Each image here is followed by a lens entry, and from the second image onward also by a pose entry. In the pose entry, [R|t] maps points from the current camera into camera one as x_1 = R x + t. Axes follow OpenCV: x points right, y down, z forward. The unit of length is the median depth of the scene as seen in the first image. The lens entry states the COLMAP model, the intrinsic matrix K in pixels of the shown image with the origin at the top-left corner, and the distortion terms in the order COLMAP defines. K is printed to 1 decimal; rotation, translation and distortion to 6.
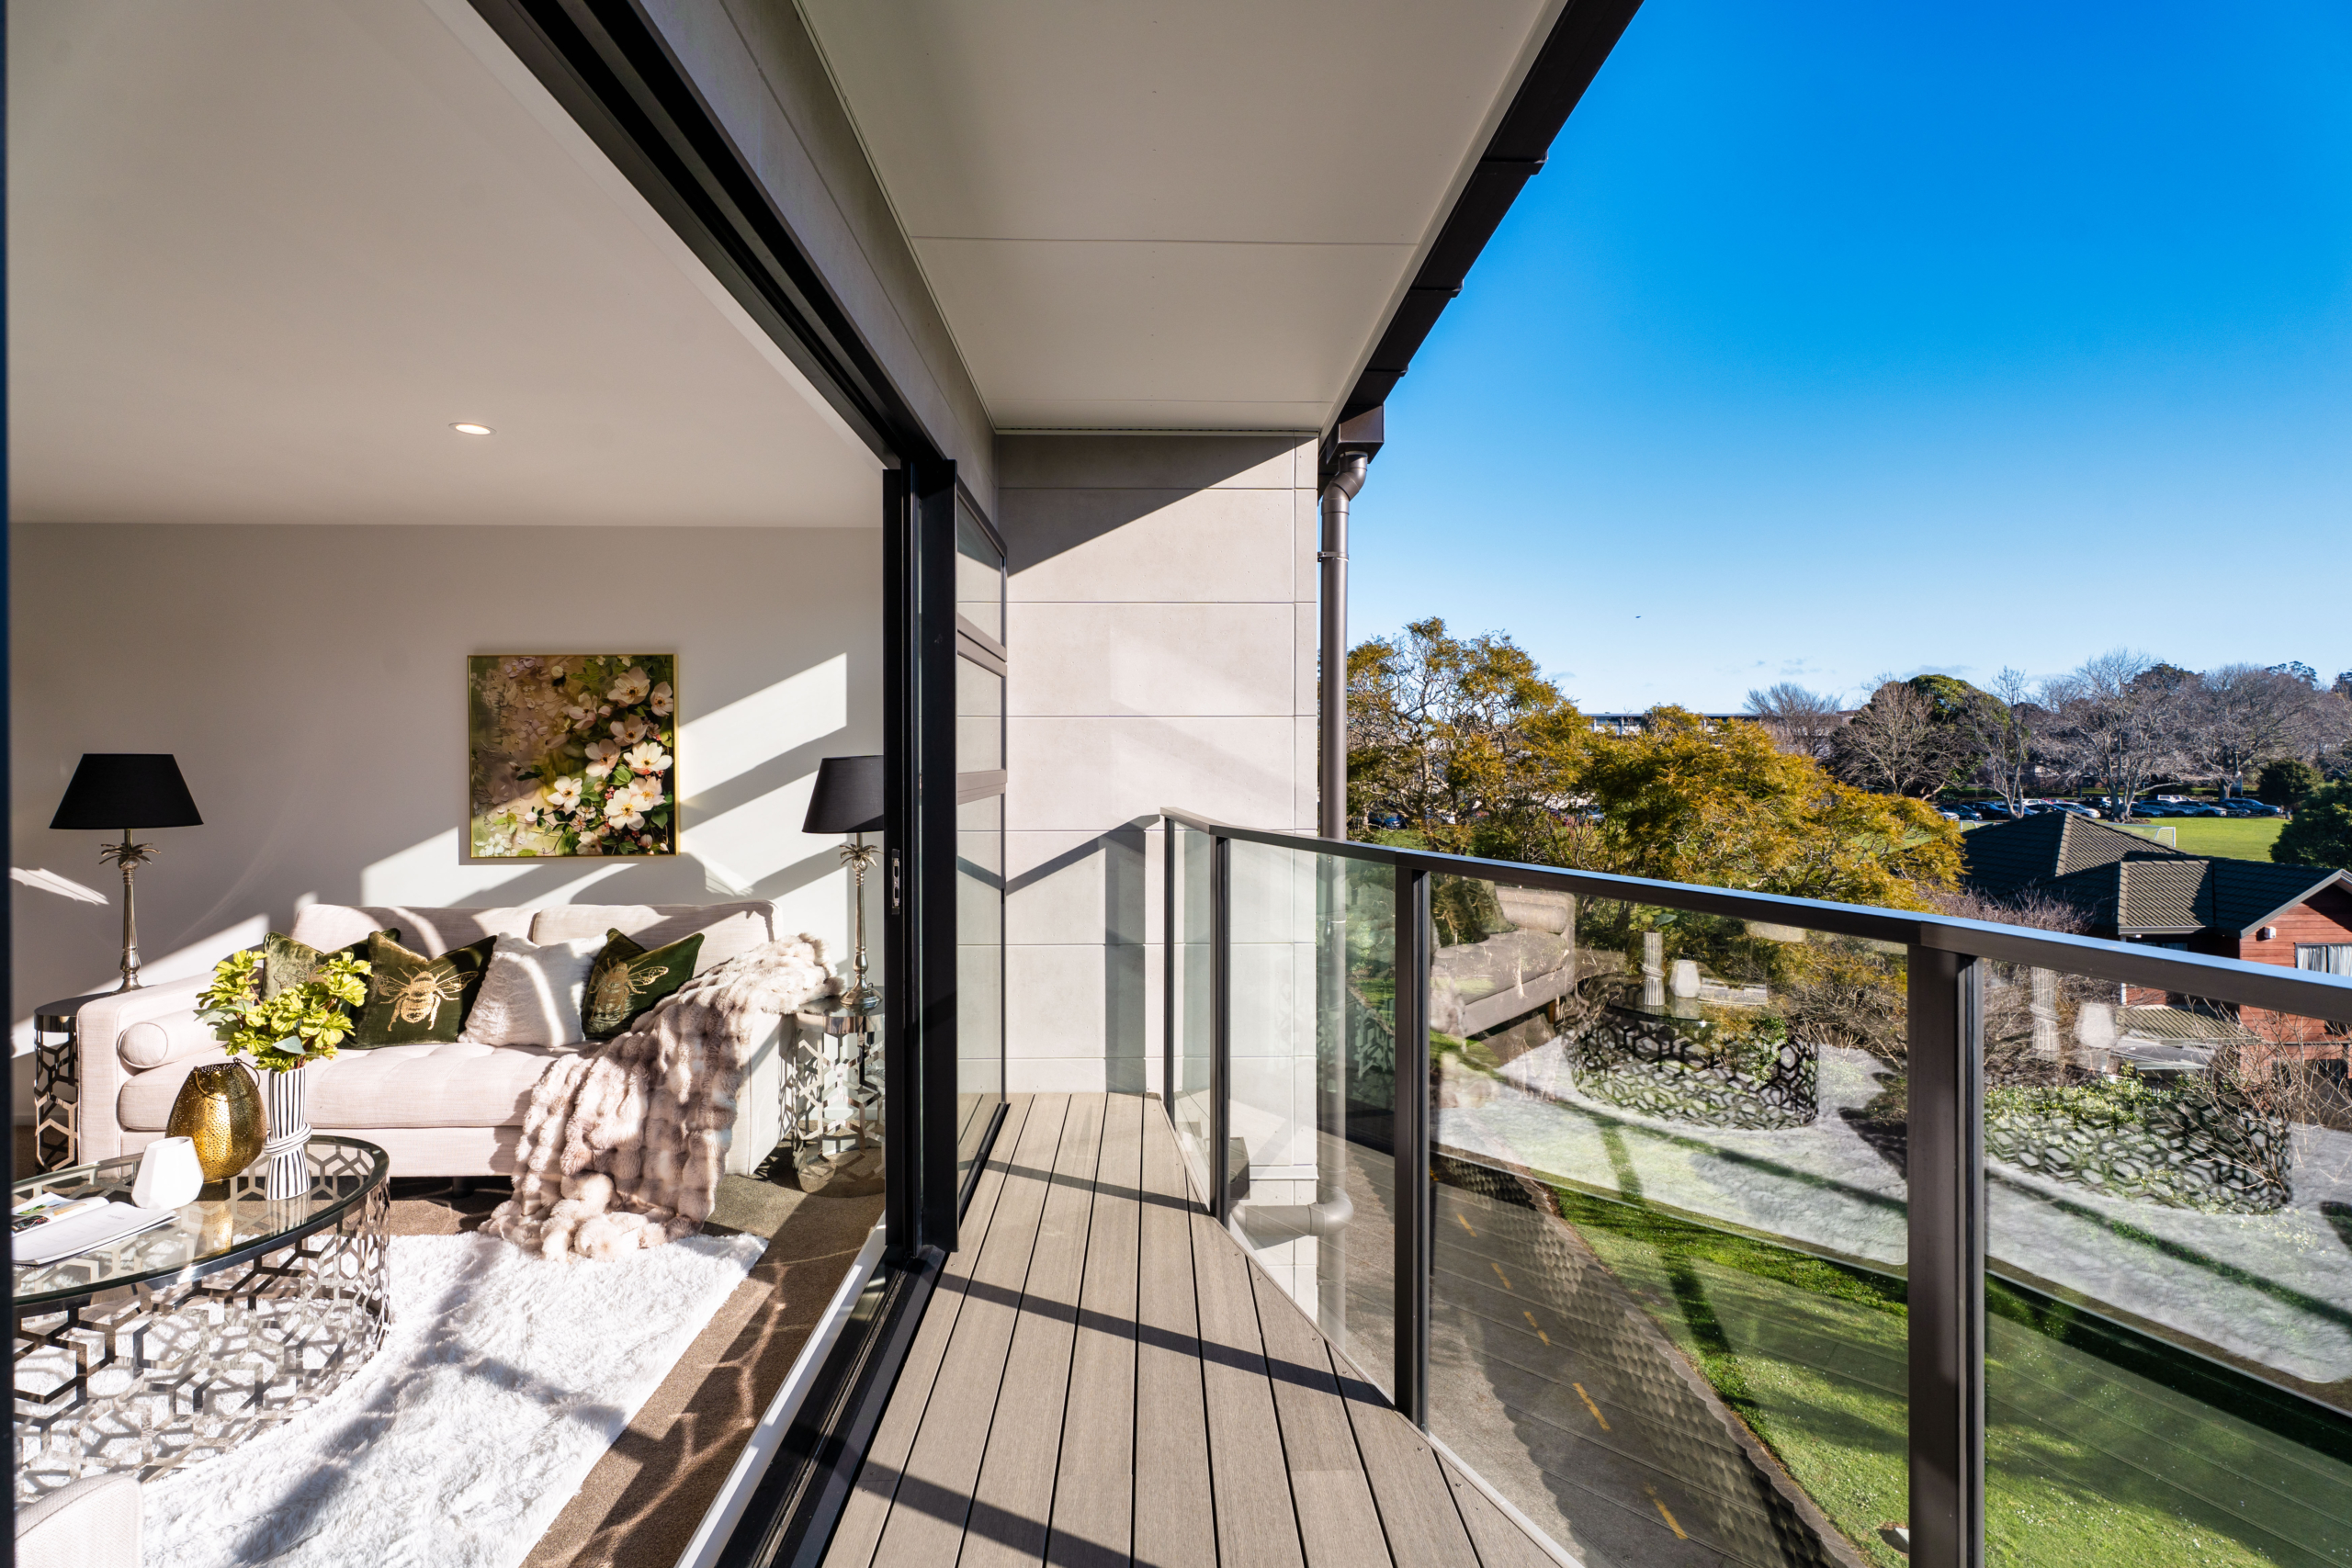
lens RADIAL K [[1044.5, 0, 1176.5], [0, 1044.5, 780.9], [0, 0, 1]] dist [0.000045, 0.000839]
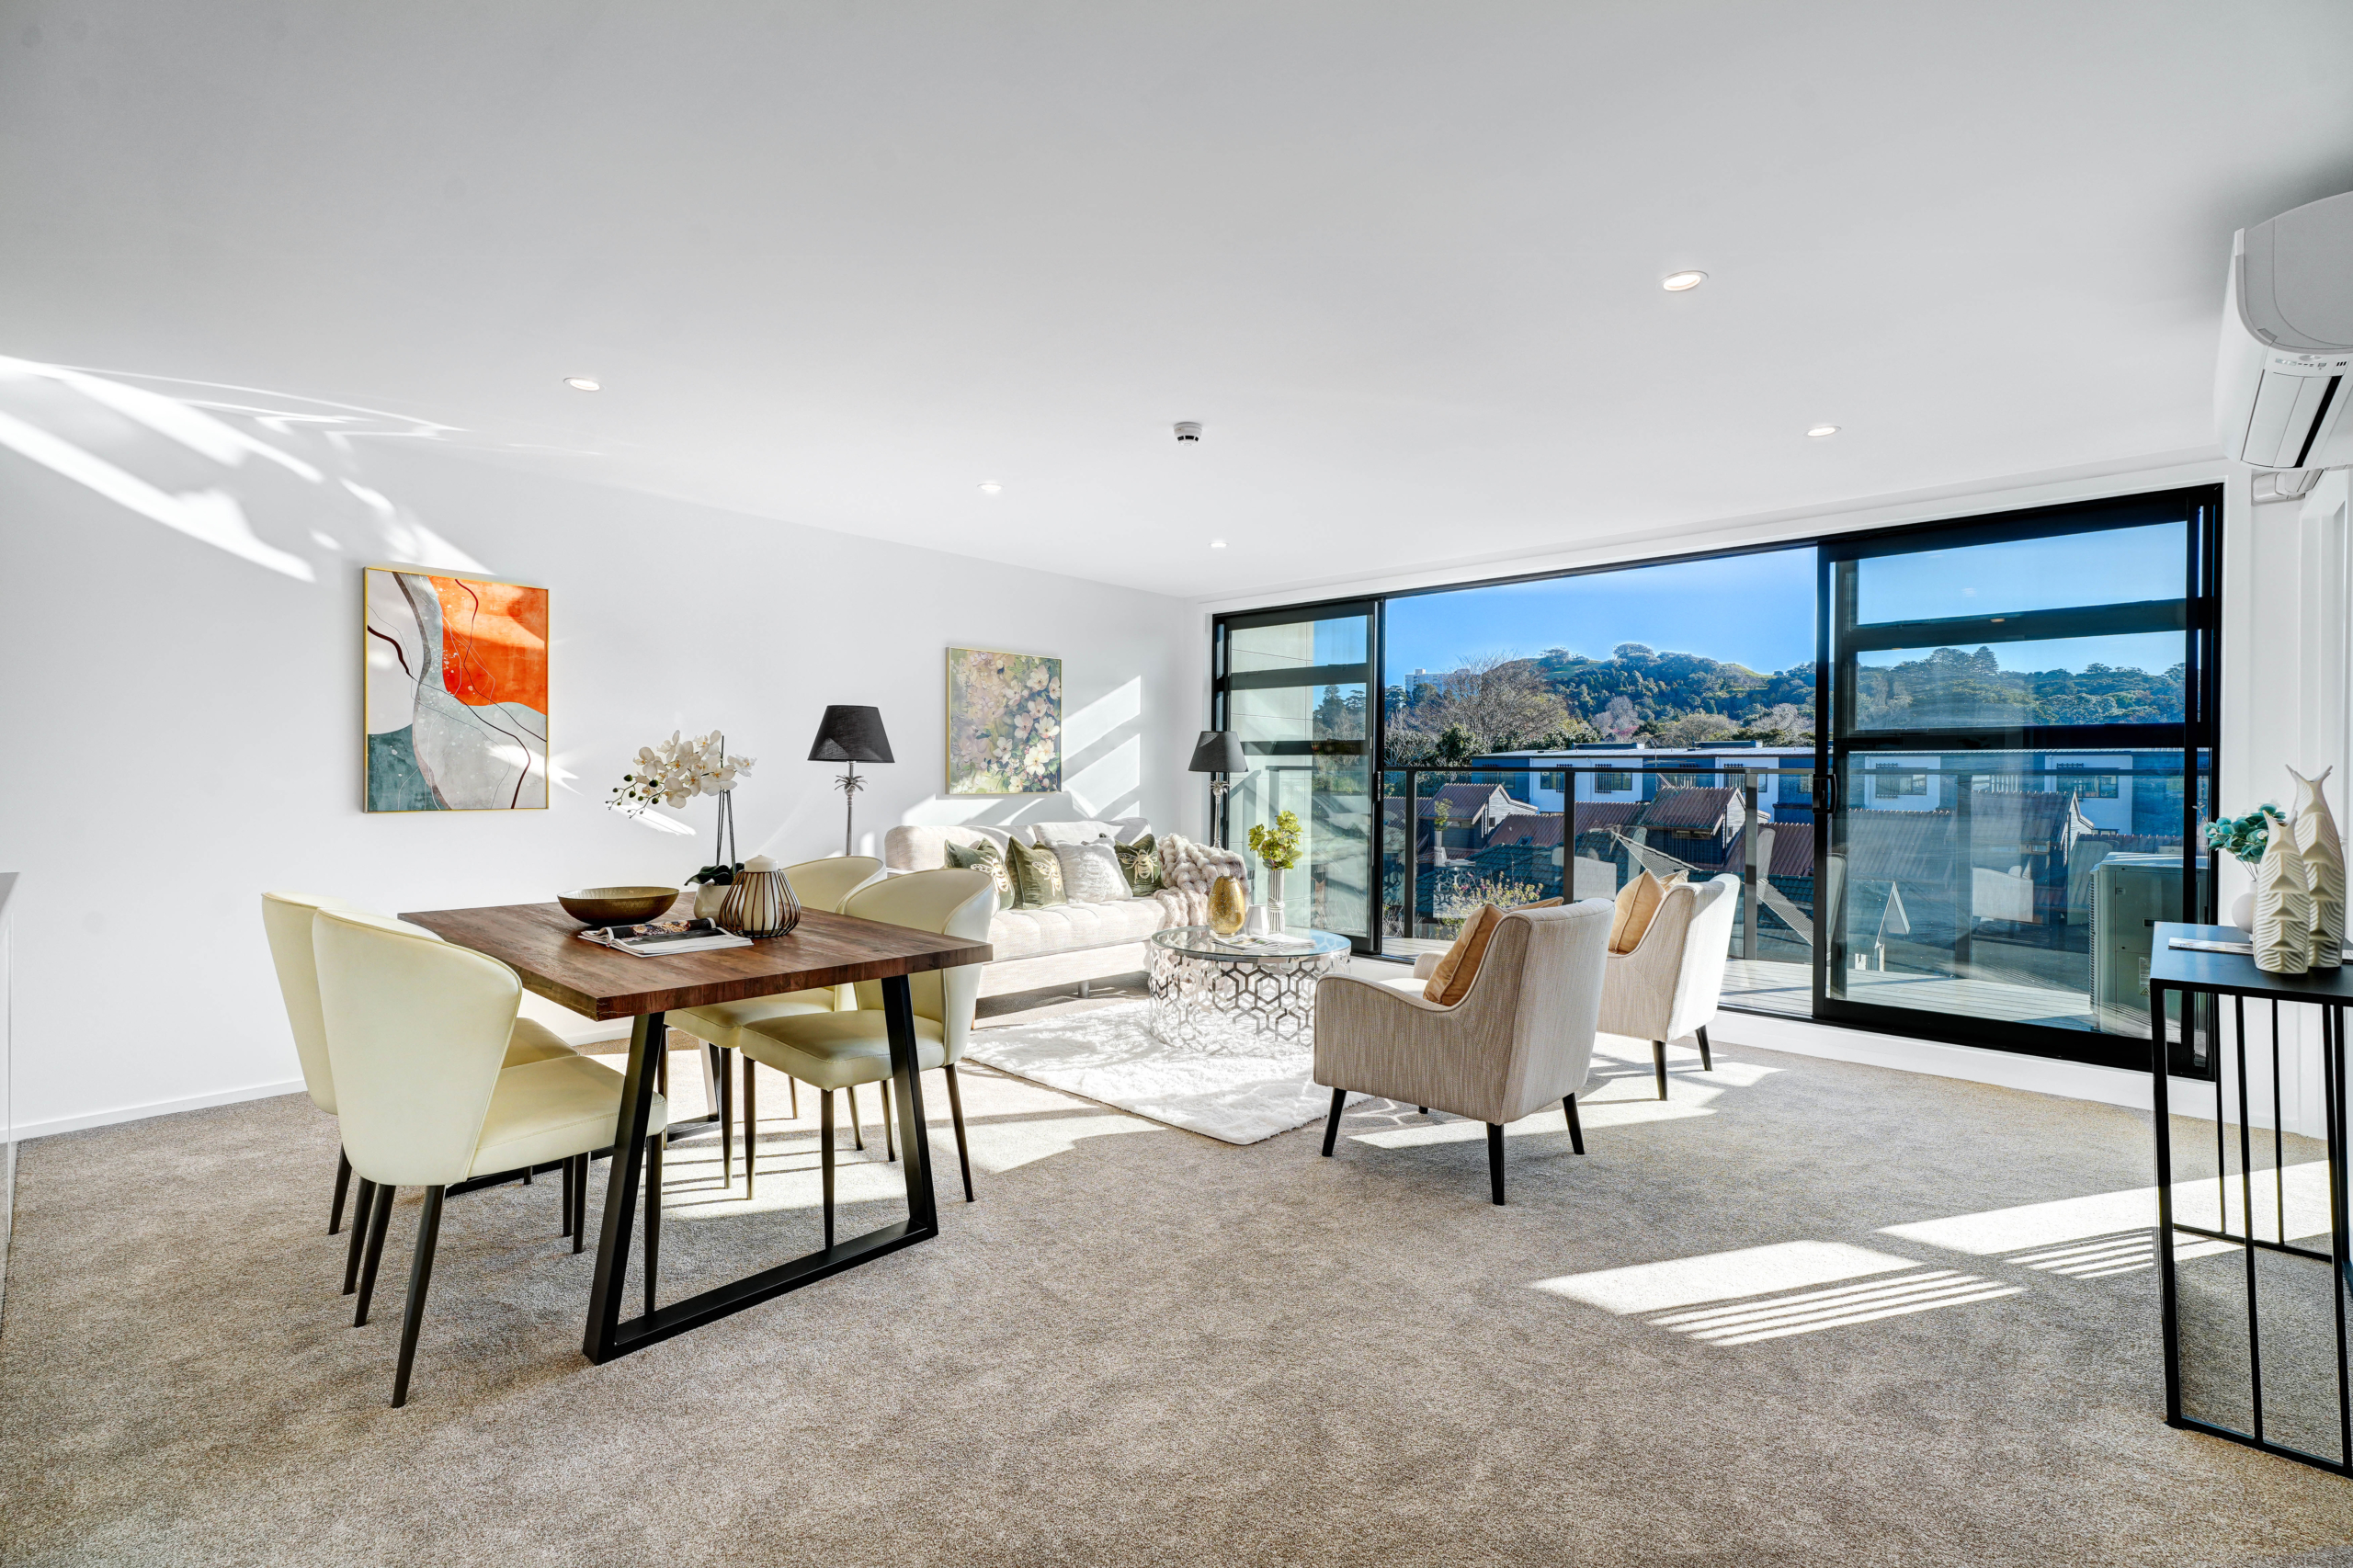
lens RADIAL K [[1068.9, 0, 1171.4], [0, 1068.9, 781.5], [0, 0, 1]] dist [0.001164, 0.000350]
pose [[0.708196, 0.006944, 0.705981, -1.452877], [0.000770, 0.999943, -0.010608, 0.071496], [-0.706015, 0.008056, 0.708151, -0.196440]]
